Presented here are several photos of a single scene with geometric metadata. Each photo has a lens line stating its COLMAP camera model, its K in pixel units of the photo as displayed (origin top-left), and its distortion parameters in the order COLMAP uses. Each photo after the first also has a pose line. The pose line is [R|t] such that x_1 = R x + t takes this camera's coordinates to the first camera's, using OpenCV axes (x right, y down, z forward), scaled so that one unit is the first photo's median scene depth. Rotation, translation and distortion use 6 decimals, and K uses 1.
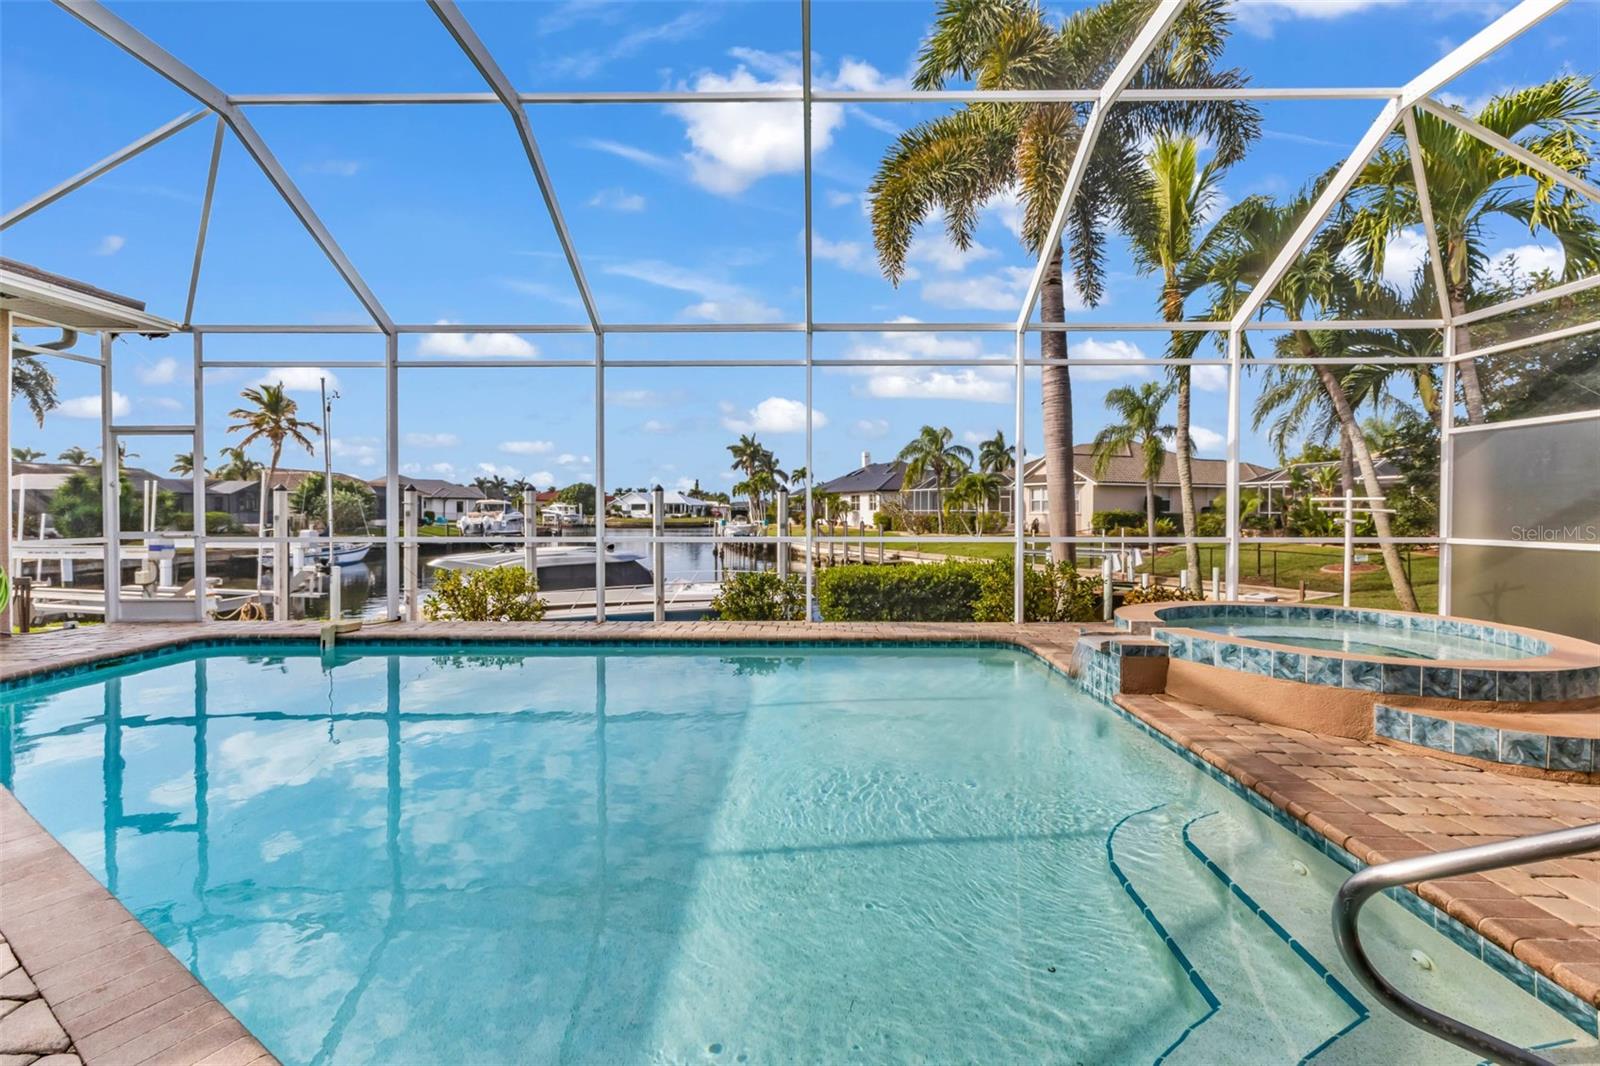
lens RADIAL K [[692.4, 0, 802.0], [0, 692.4, 514.1], [0, 0, 1]] dist [0.006161, -0.000708]
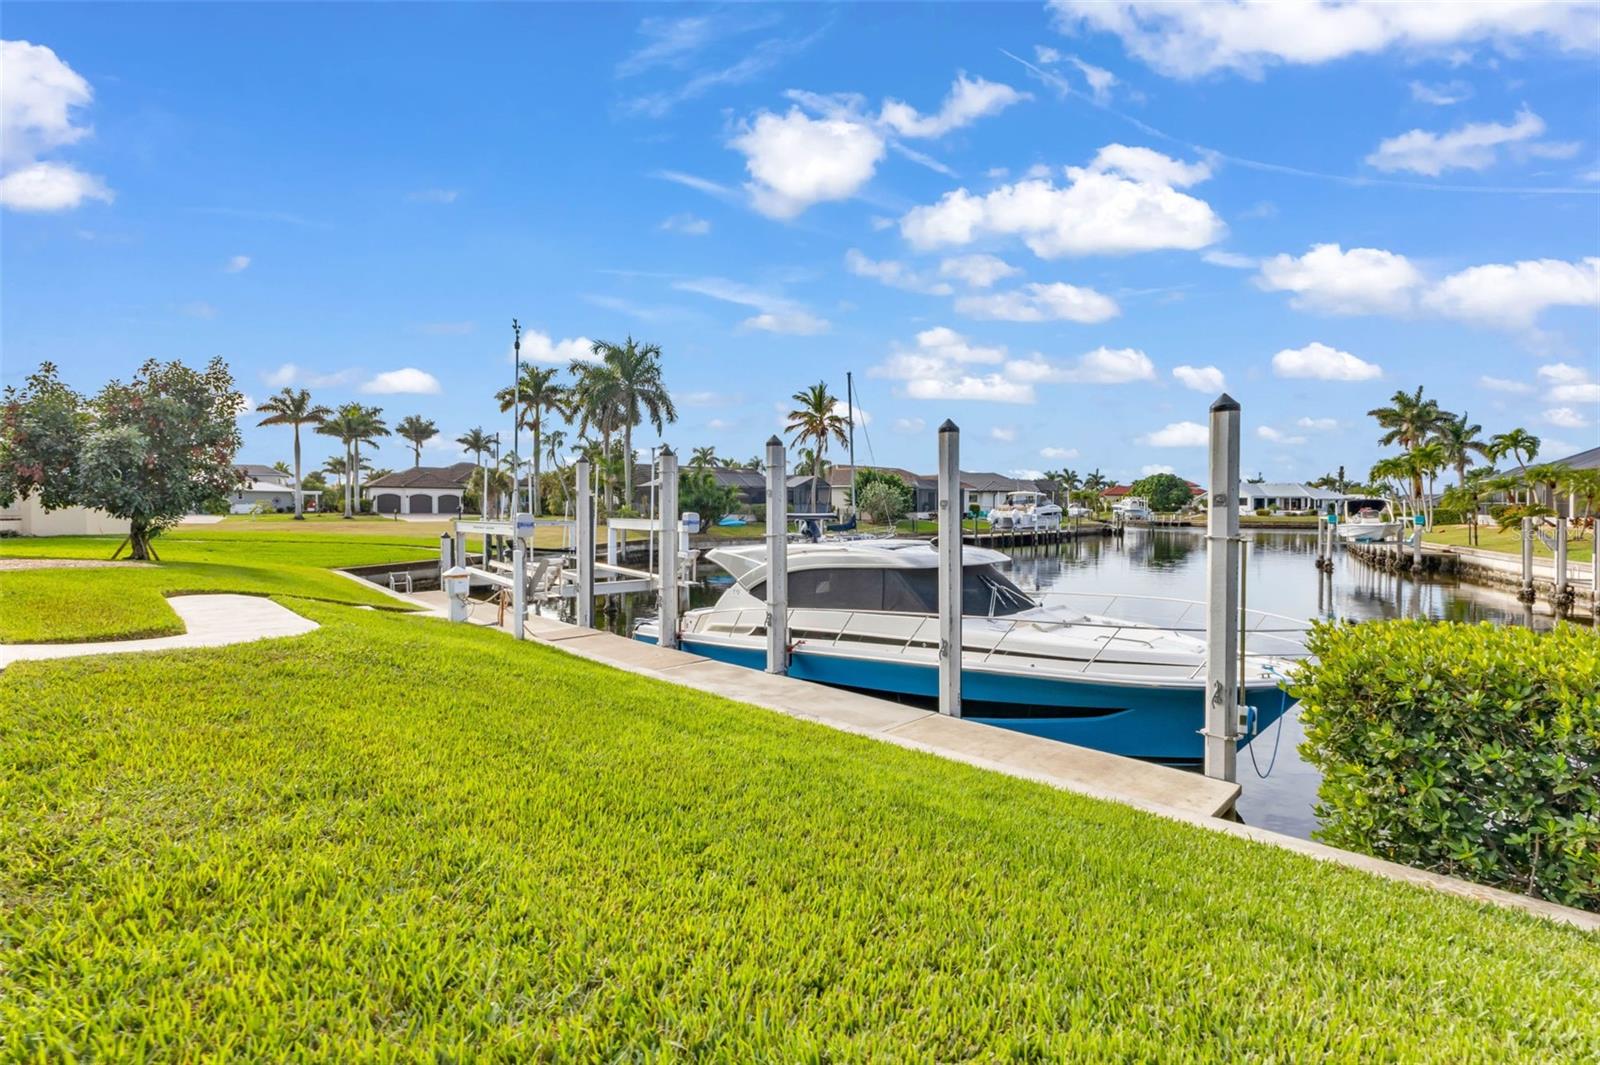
lens RADIAL K [[731.2, 0, 797.4], [0, 731.2, 512.5], [0, 0, 1]] dist [0.004396, 0.000599]
pose [[0.699932, 0.006955, -0.714176, 0.032099], [-0.006595, 0.999973, 0.003275, 0.008131], [0.714179, 0.002418, 0.699959, 0.179809]]
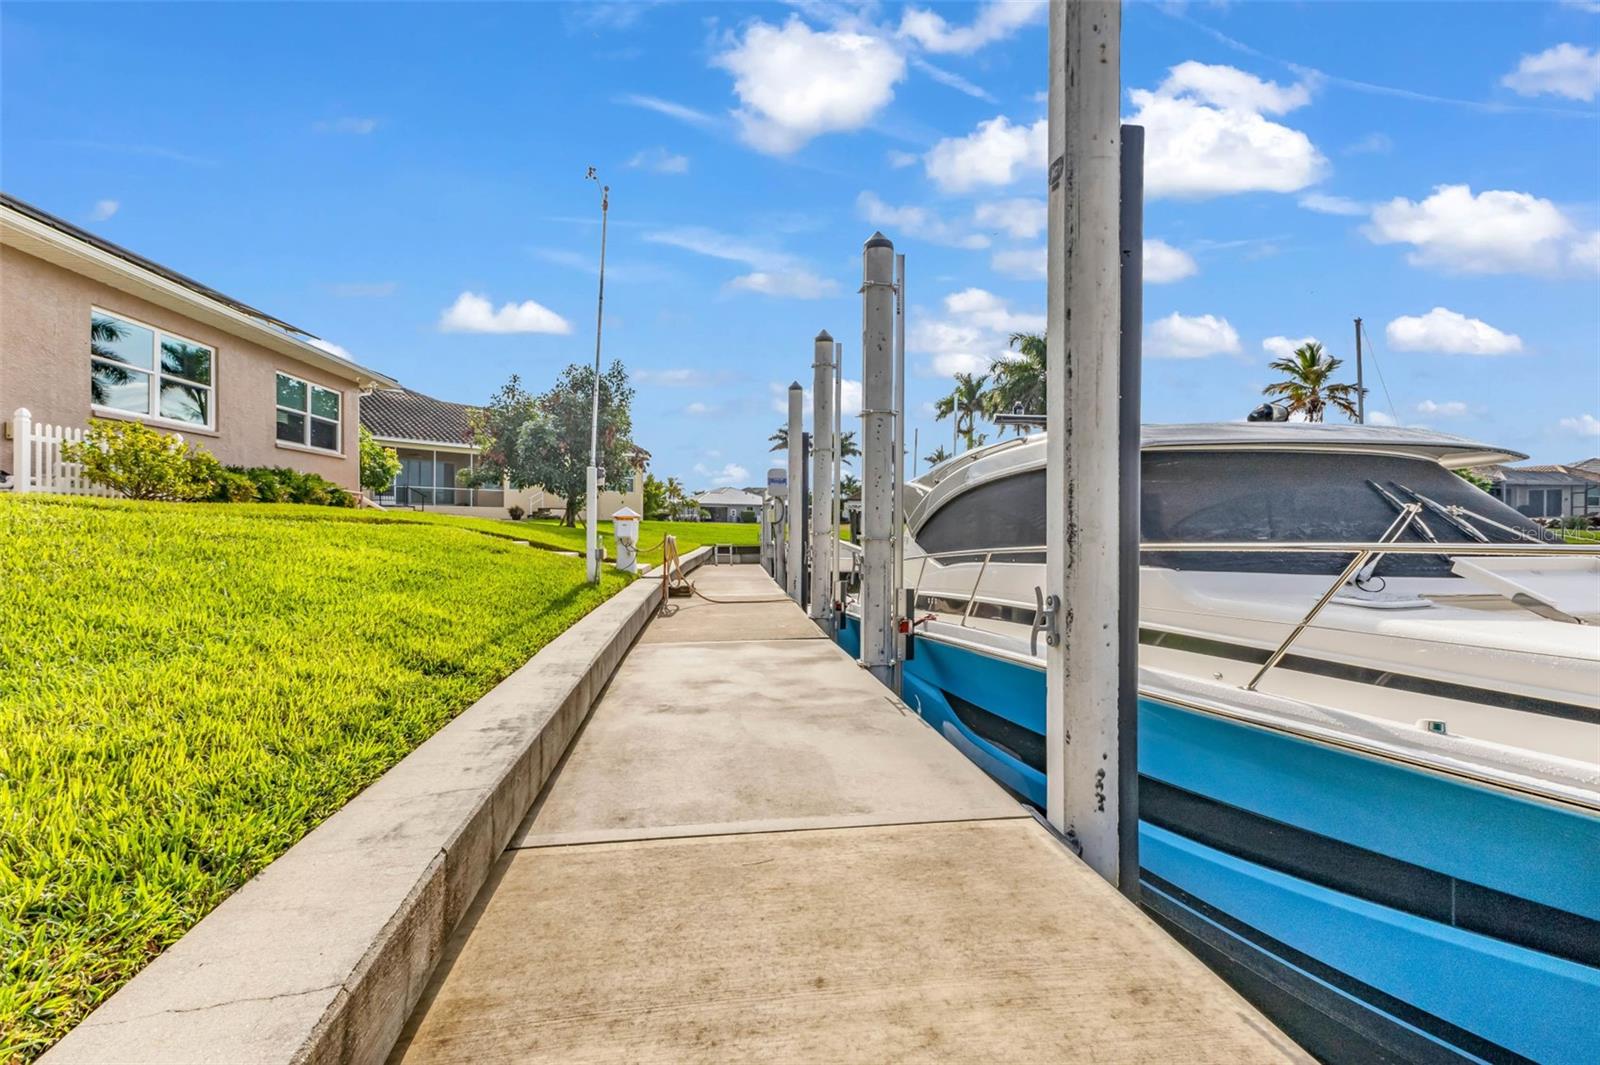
lens RADIAL K [[692.4, 0, 802.0], [0, 692.4, 513.6], [0, 0, 1]] dist [0.006161, -0.000708]
pose [[0.124550, -0.016700, -0.992073, -0.018153], [-0.011496, 0.999767, -0.018273, 0.033904], [0.992147, 0.013680, 0.124329, 0.302199]]
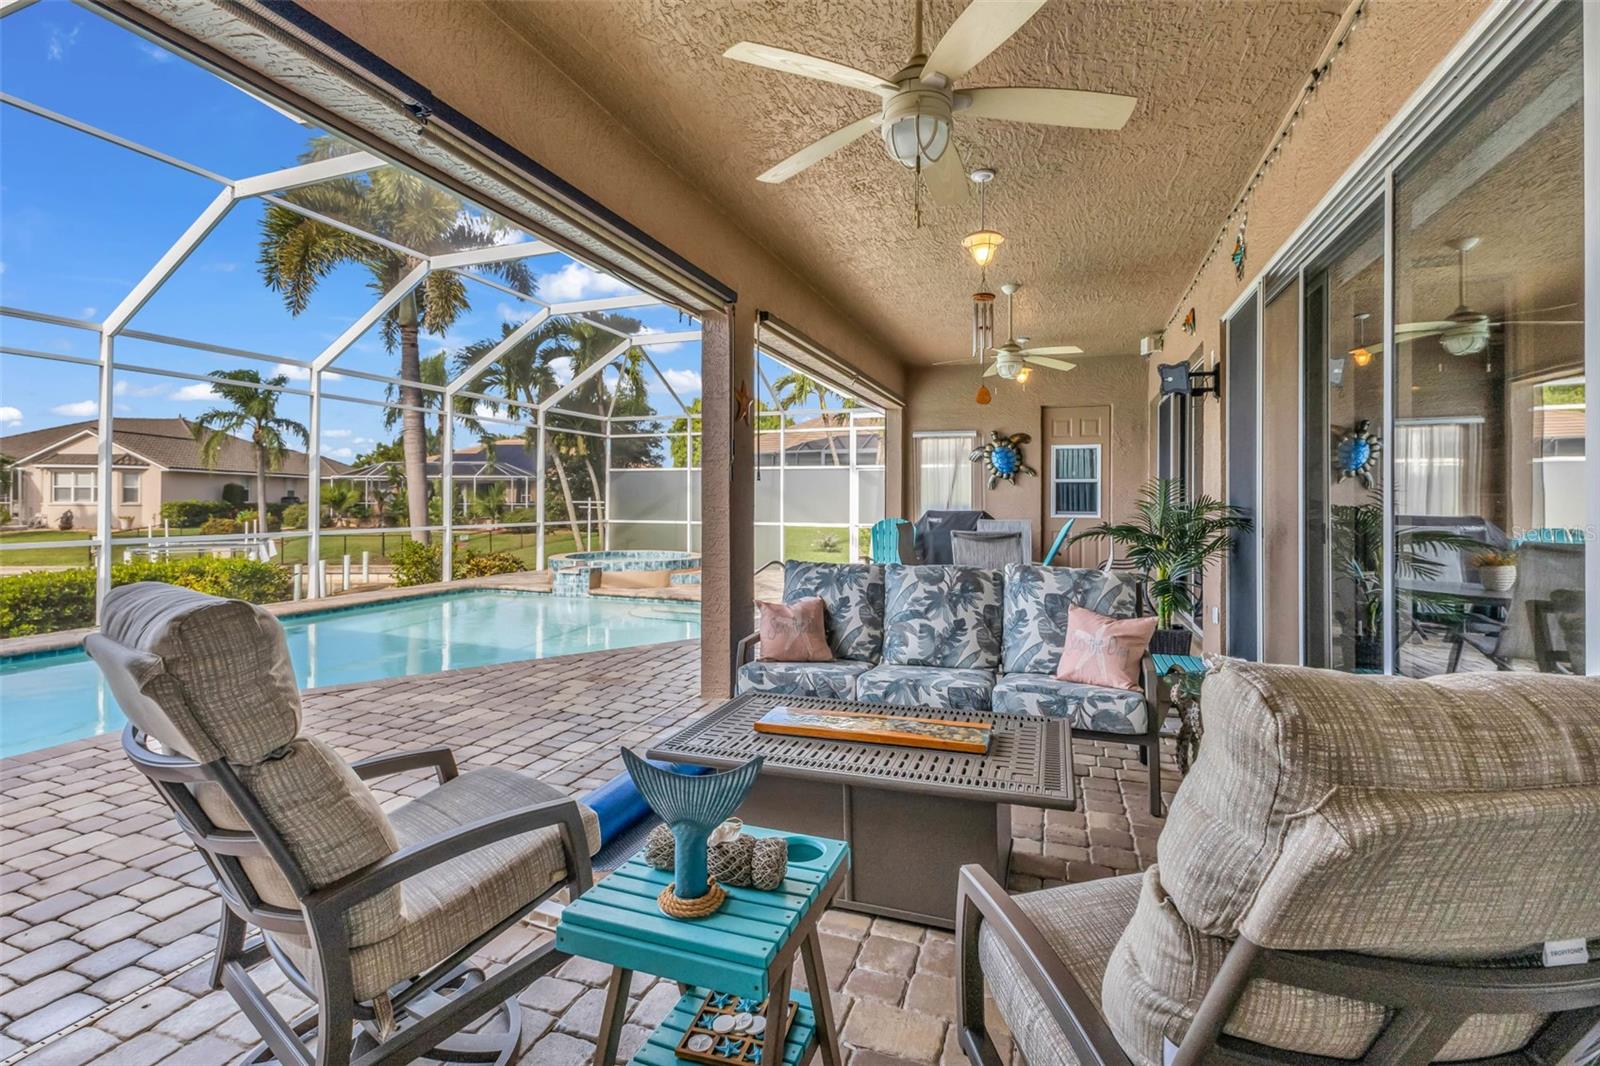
lens RADIAL K [[707.7, 0, 794.2], [0, 707.7, 508.9], [0, 0, 1]] dist [0.008993, -0.000002]
pose [[0.333502, -0.011790, 0.942676, -0.126789], [0.001412, 0.999927, 0.012006, -0.003288], [-0.942748, -0.002673, 0.333494, -0.036280]]
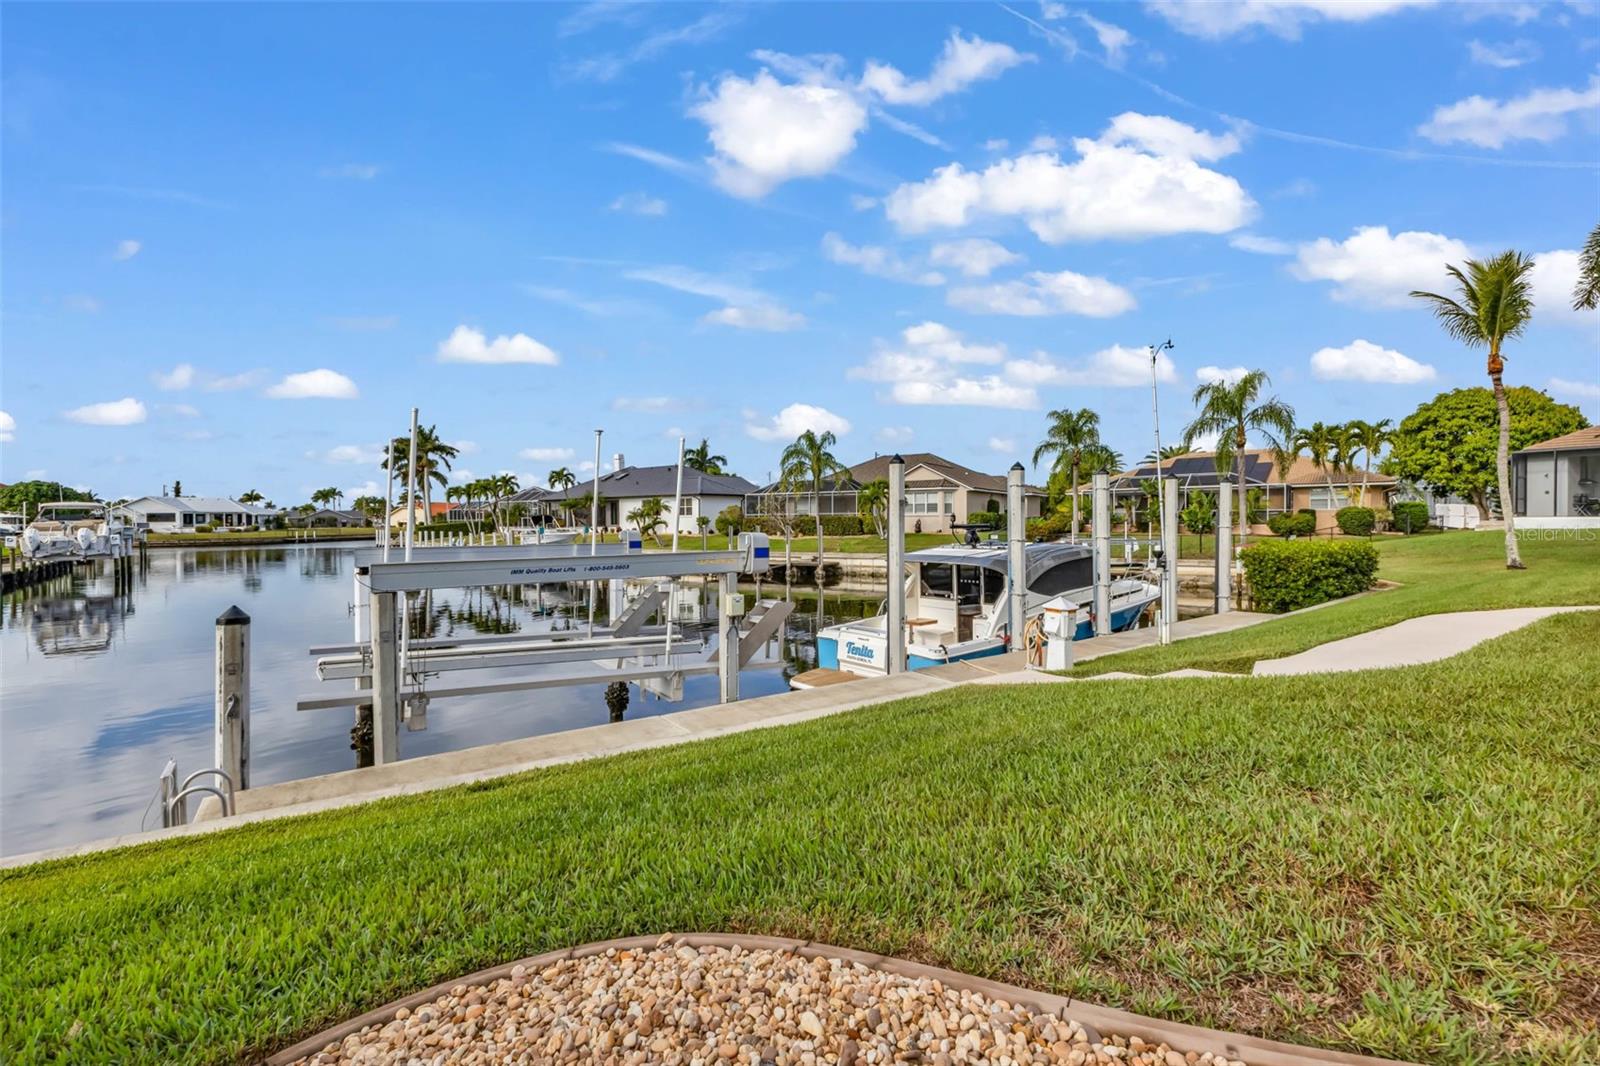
lens RADIAL K [[695.6, 0, 802.6], [0, 695.6, 530.4], [0, 0, 1]] dist [0.008448, -0.000399]
pose [[0.811967, -0.016414, 0.583472, -0.402811], [0.012047, 0.999863, 0.011363, 0.007763], [-0.583578, -0.002197, 0.812054, 0.161162]]
